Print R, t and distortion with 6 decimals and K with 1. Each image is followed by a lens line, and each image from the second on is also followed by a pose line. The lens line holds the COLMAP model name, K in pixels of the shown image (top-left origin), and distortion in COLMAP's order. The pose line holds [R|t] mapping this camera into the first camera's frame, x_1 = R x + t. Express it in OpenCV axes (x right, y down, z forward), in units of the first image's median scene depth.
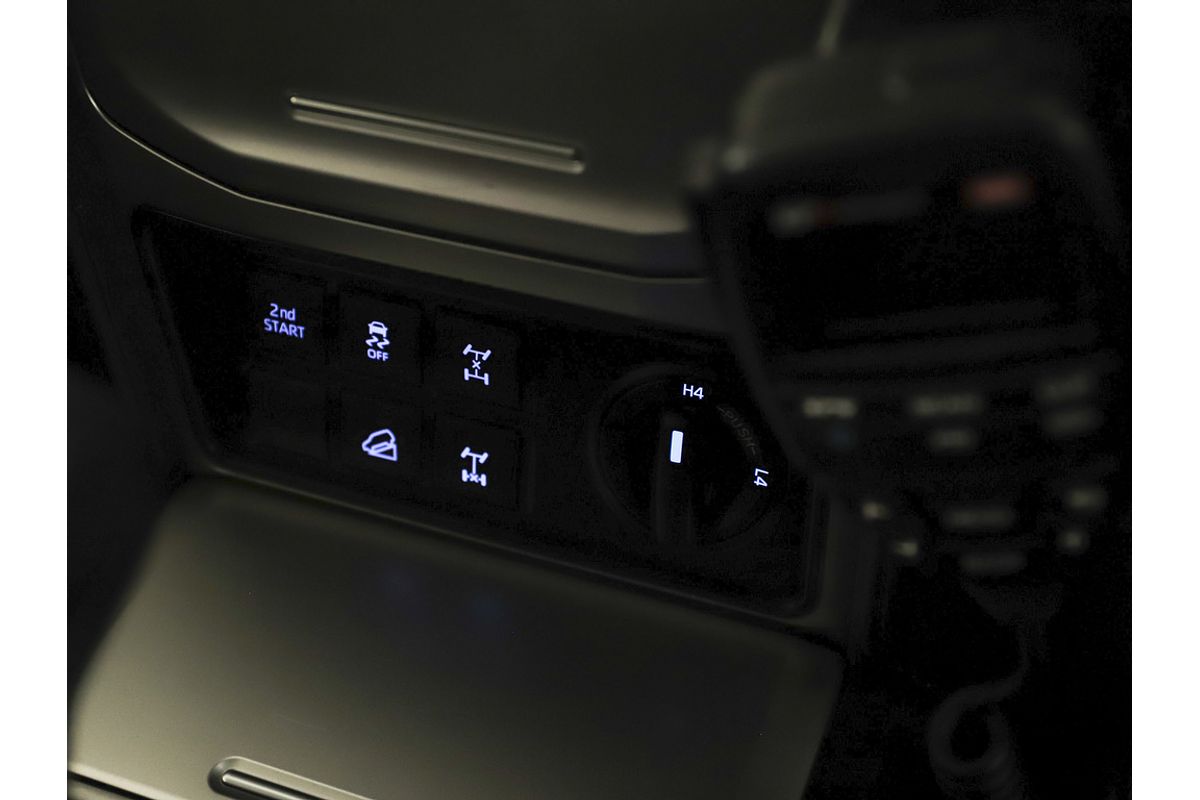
lens RADIAL K [[1676.9, 0, 599.9], [0, 1676.9, 417.5], [0, 0, 1]] dist [0.019381, 0.021286]
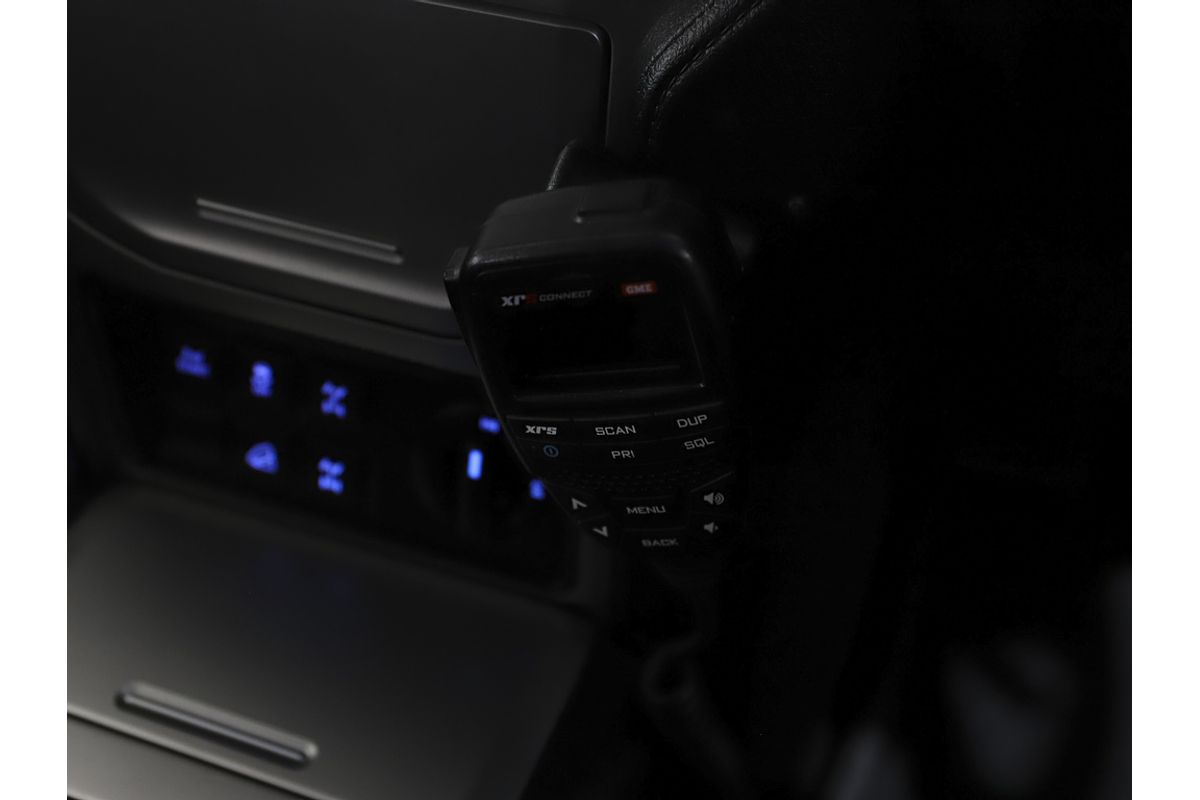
lens RADIAL K [[1423.3, 0, 600.0], [0, 1423.3, 400.0], [0, 0, 1]] dist [0.002581, -0.010587]
pose [[0.997283, 0.039576, 0.062128, 0.080914], [-0.036502, 0.998089, -0.049856, 0.021101], [-0.063982, 0.047453, 0.996822, -0.187392]]
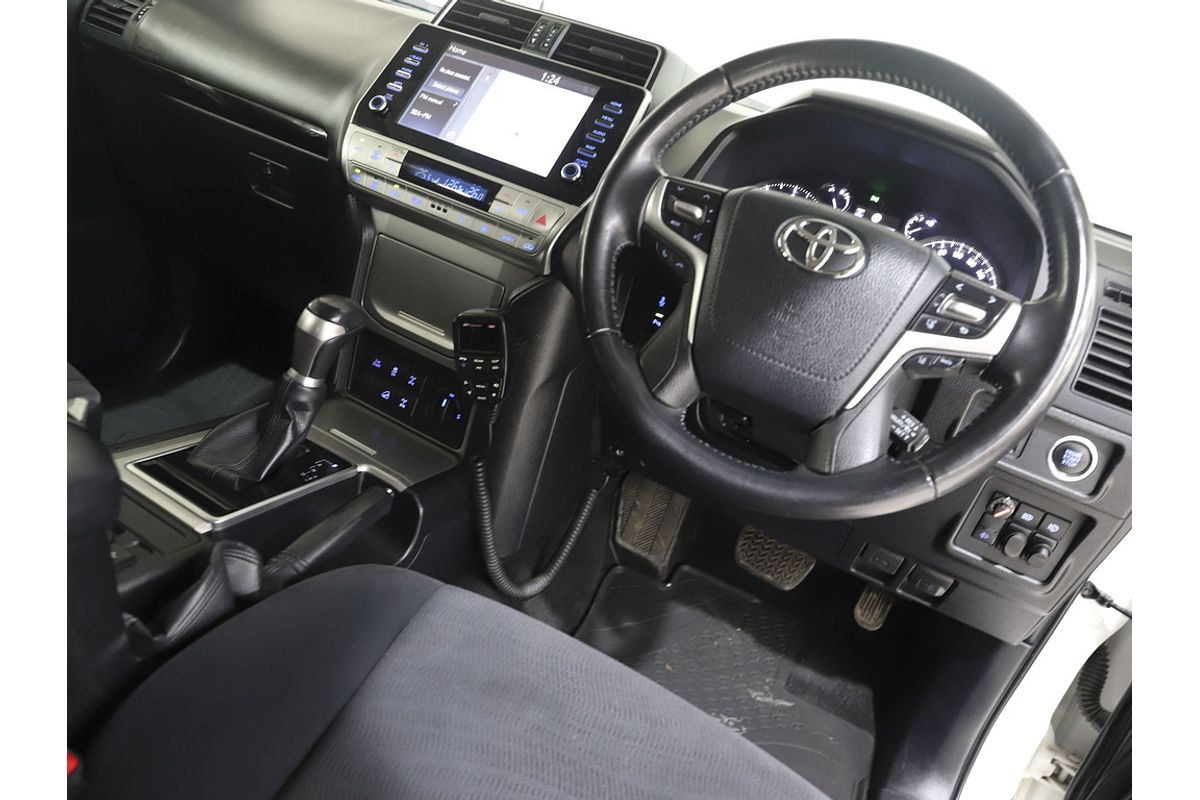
lens RADIAL K [[844.1, 0, 600.0], [0, 844.1, 400.0], [0, 0, 1]] dist [-0.032184, 0.000537]
pose [[0.942691, 0.331634, 0.036771, 0.421704], [-0.293781, 0.877198, -0.379758, 0.900768], [-0.158196, 0.347192, 0.924355, -1.510092]]
